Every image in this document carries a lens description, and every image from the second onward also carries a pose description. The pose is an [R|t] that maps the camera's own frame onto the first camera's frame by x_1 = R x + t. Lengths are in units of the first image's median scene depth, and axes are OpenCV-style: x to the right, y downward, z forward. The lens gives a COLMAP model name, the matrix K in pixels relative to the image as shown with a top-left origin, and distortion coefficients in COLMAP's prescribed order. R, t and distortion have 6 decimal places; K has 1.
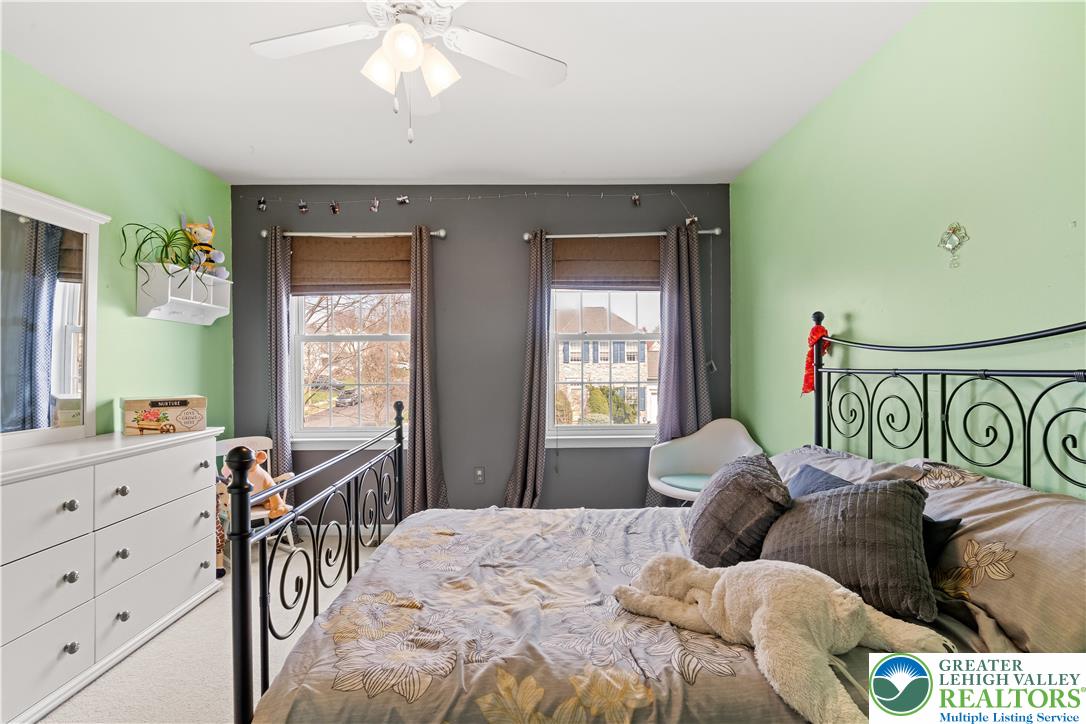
lens RADIAL K [[518.3, 0, 535.3], [0, 518.3, 365.8], [0, 0, 1]] dist [0.002089, 0.000218]
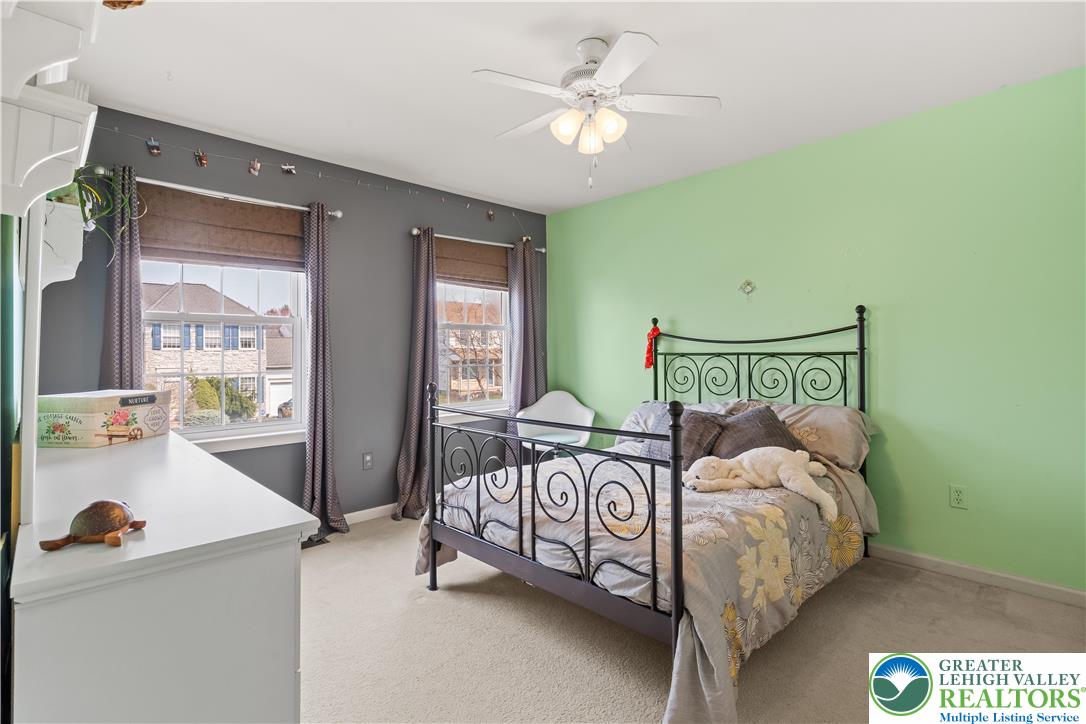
lens RADIAL K [[518.0, 0, 539.7], [0, 518.0, 343.5], [0, 0, 1]] dist [0.001421, 0.000323]
pose [[0.732658, 0.011379, 0.680502, -0.552504], [0.001499, 0.999831, -0.018332, 0.003634], [-0.680595, 0.014451, 0.732517, 0.038759]]
